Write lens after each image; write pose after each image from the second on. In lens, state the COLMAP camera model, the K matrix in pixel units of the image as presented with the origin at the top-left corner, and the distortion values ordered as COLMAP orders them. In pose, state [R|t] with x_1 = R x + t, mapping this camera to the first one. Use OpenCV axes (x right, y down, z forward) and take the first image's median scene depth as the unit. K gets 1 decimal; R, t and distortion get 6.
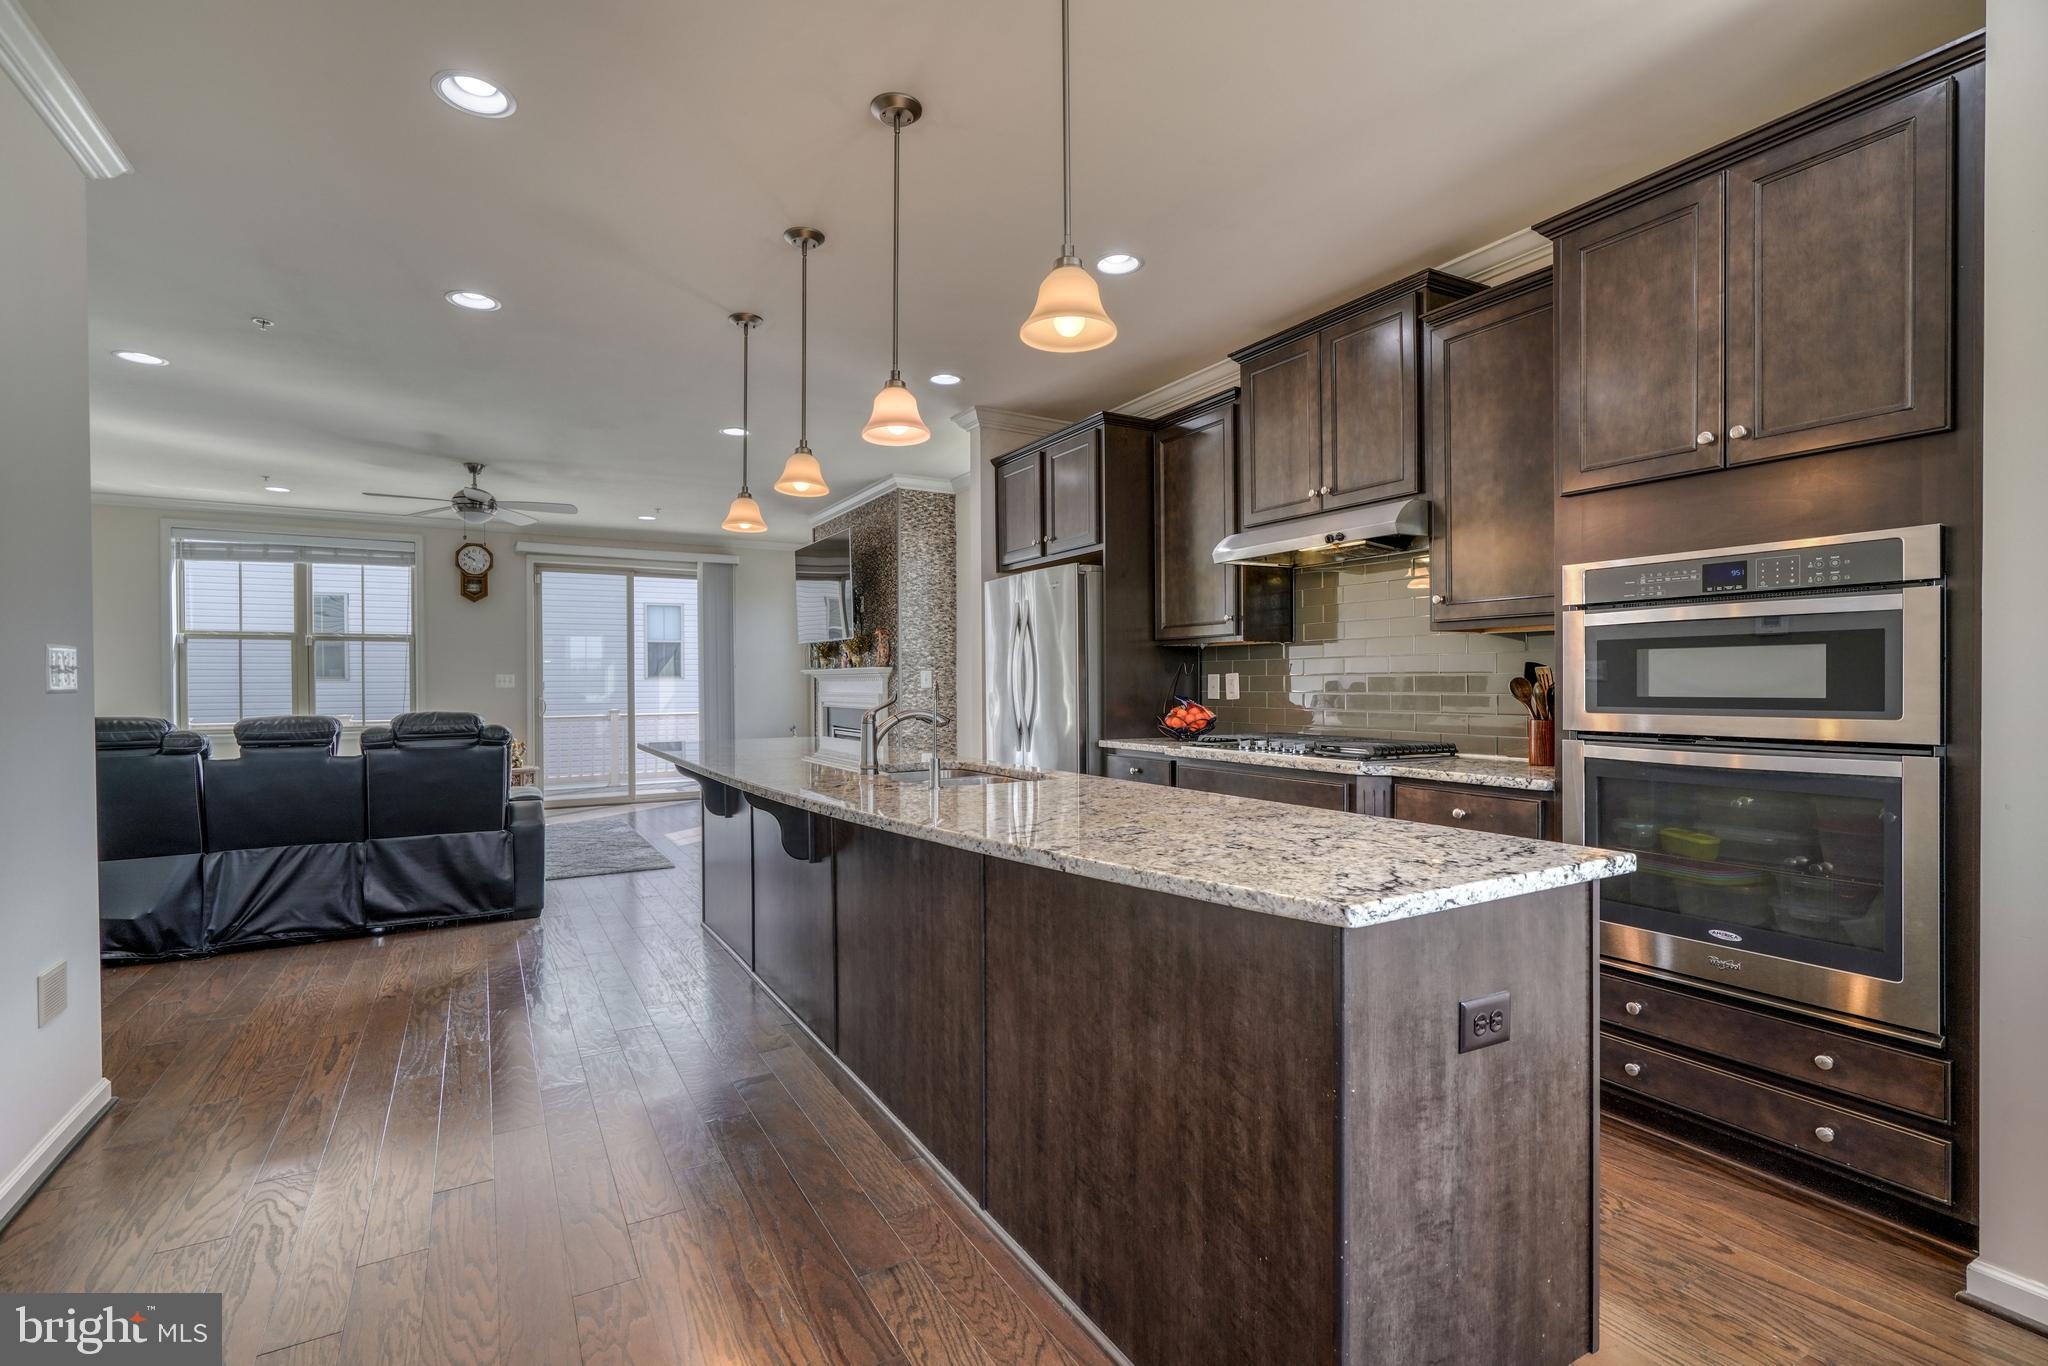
lens RADIAL K [[936.2, 0, 1010.4], [0, 936.2, 688.0], [0, 0, 1]] dist [-0.014214, 0.005997]
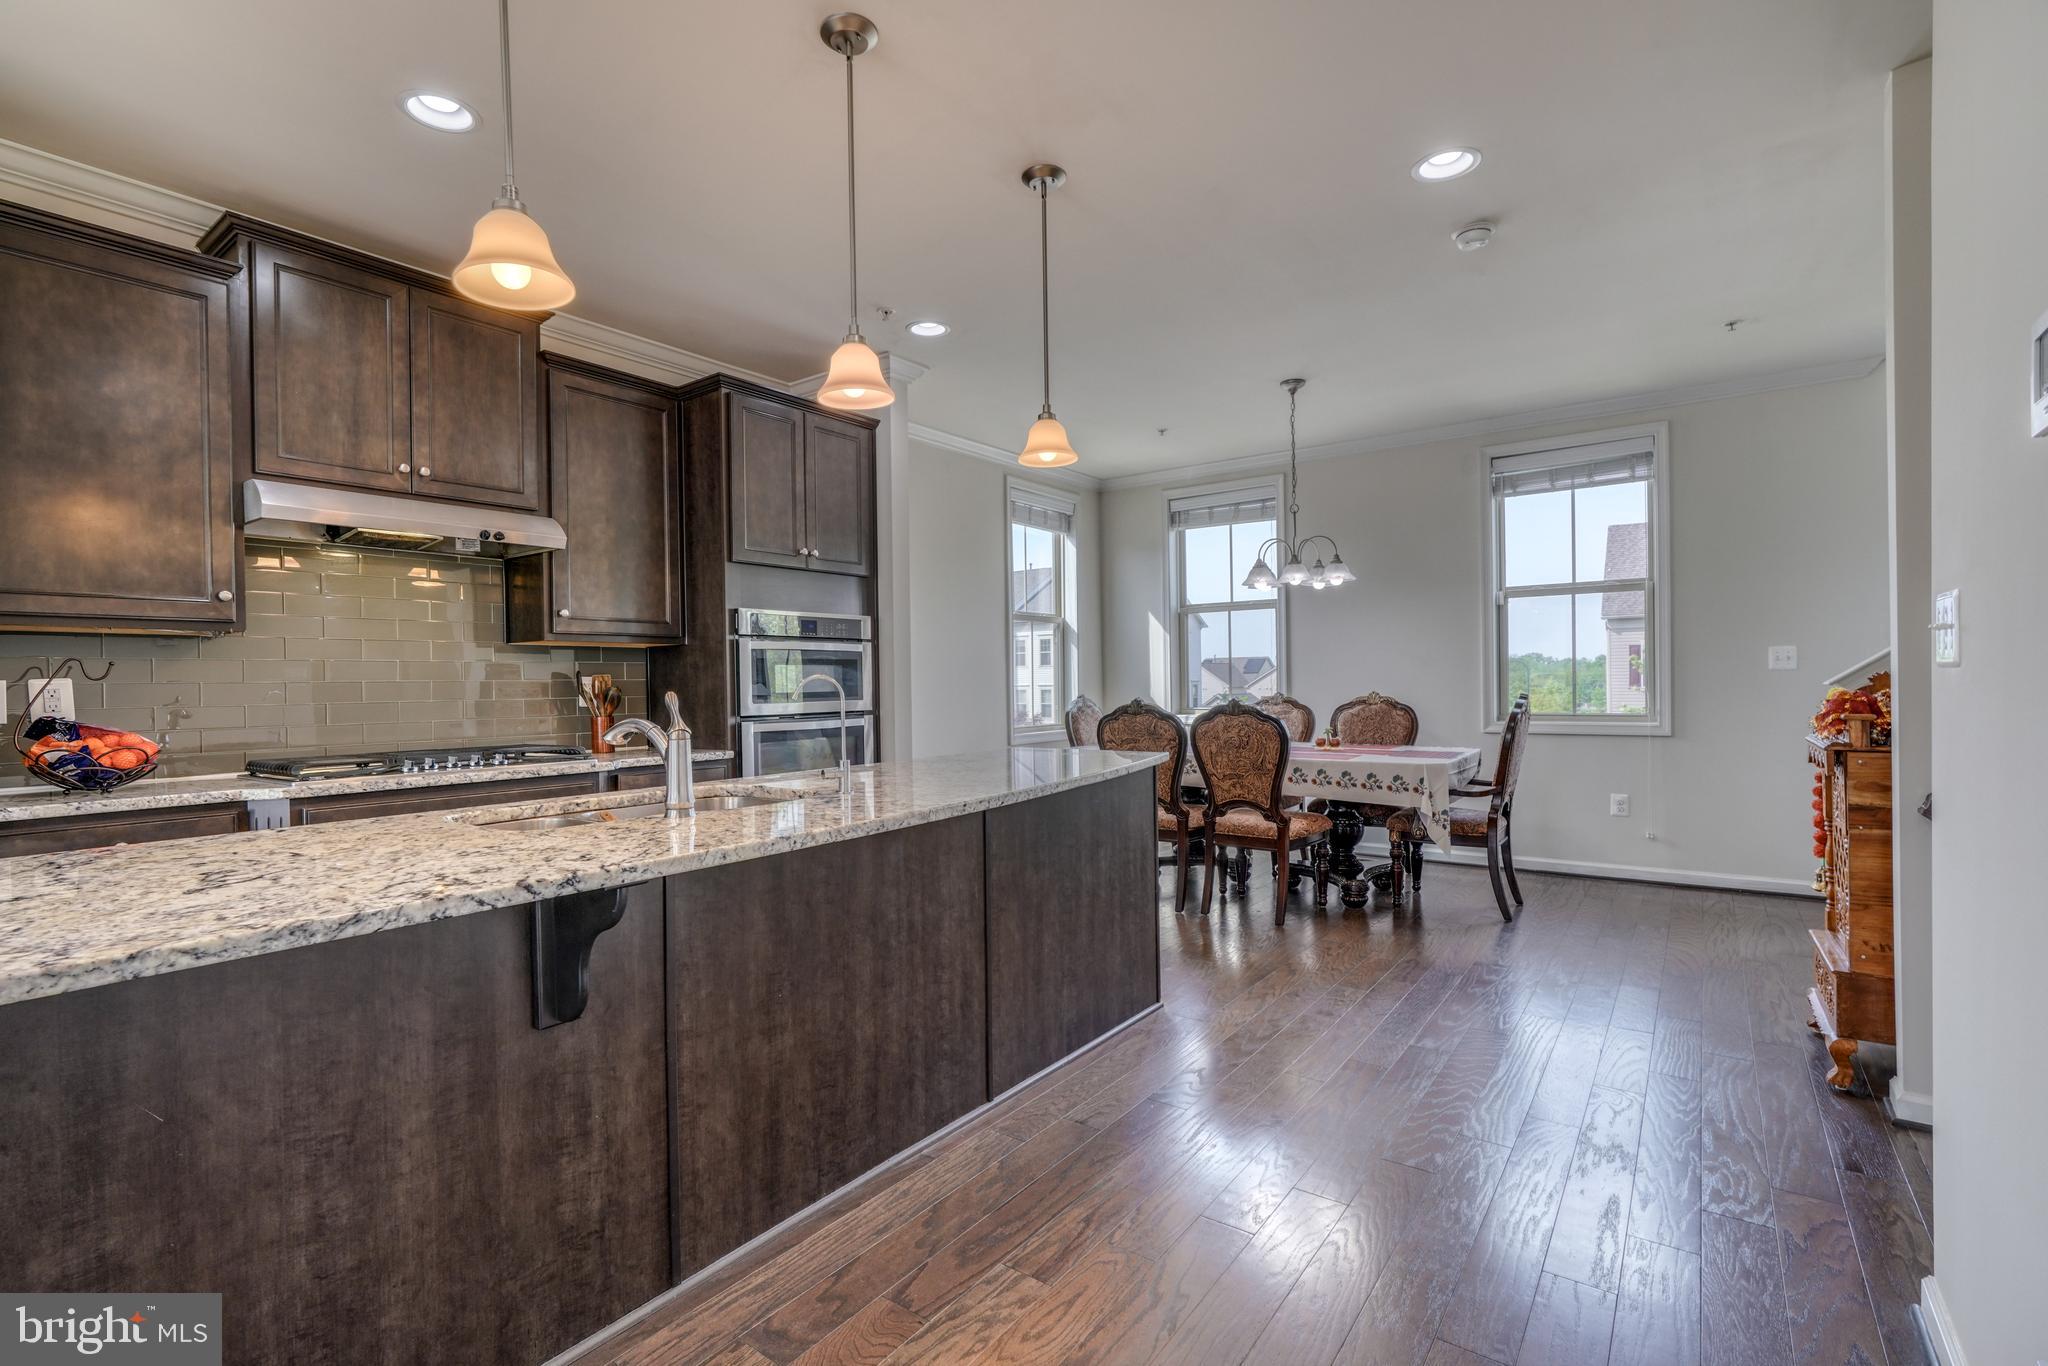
lens RADIAL K [[936.2, 0, 996.6], [0, 936.2, 693.8], [0, 0, 1]] dist [-0.014214, 0.005997]
pose [[-0.389060, 0.002176, 0.921210, -0.756005], [0.025556, 0.999638, 0.008432, 0.005169], [-0.920858, 0.026824, -0.388975, 0.939966]]
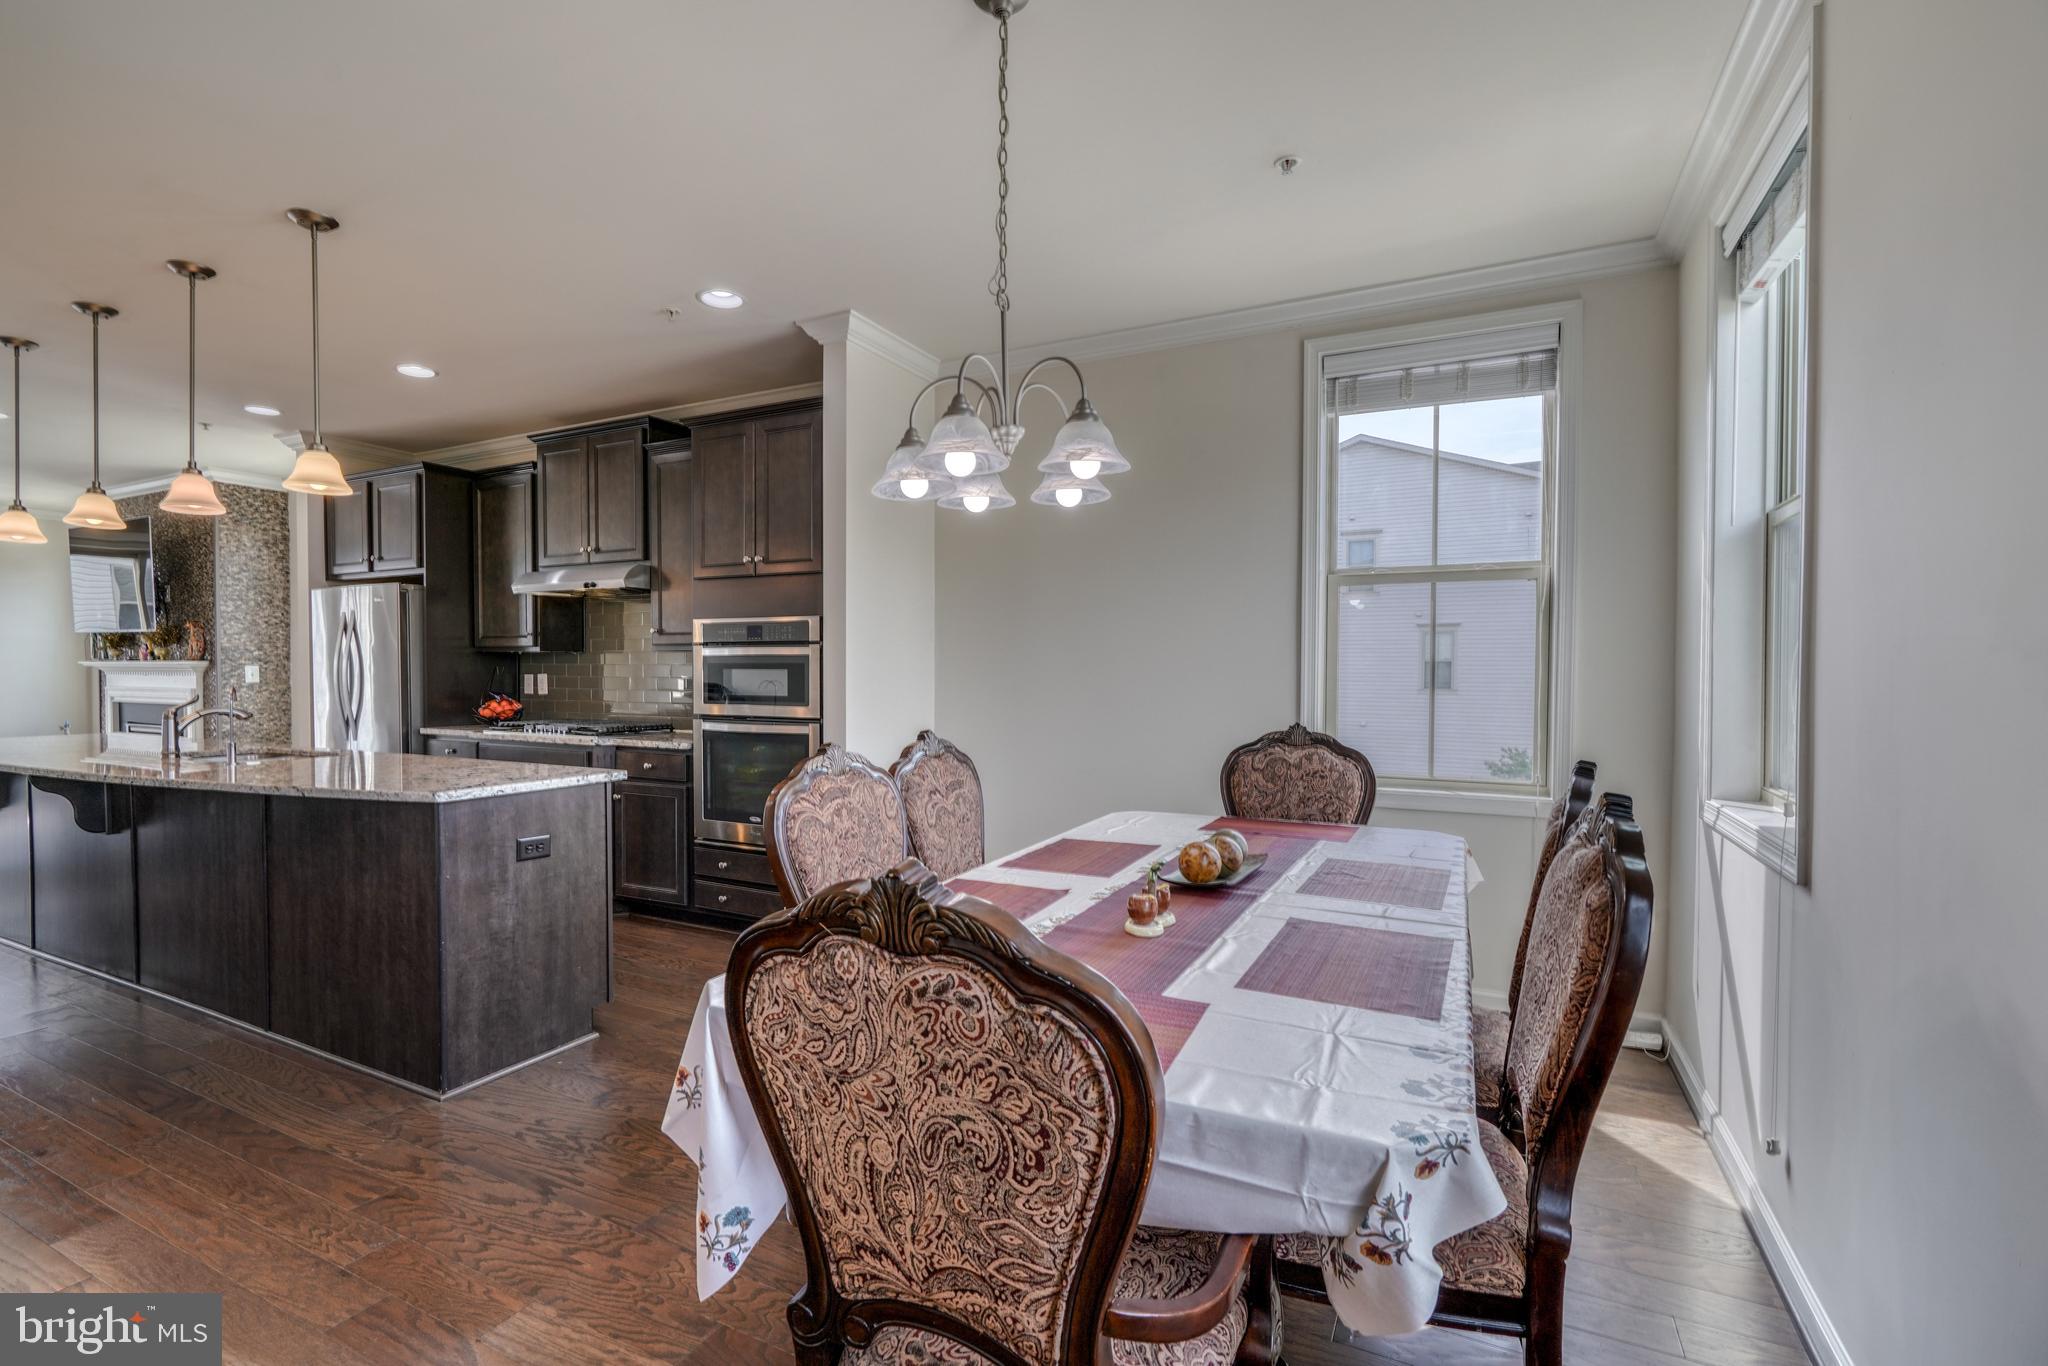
lens RADIAL K [[936.2, 0, 1015.6], [0, 936.2, 686.9], [0, 0, 1]] dist [-0.014214, 0.005997]
pose [[0.837199, -0.003928, 0.546884, 0.108915], [-0.003760, 0.999909, 0.012938, -0.023477], [-0.546885, -0.012888, 0.837108, -0.619660]]
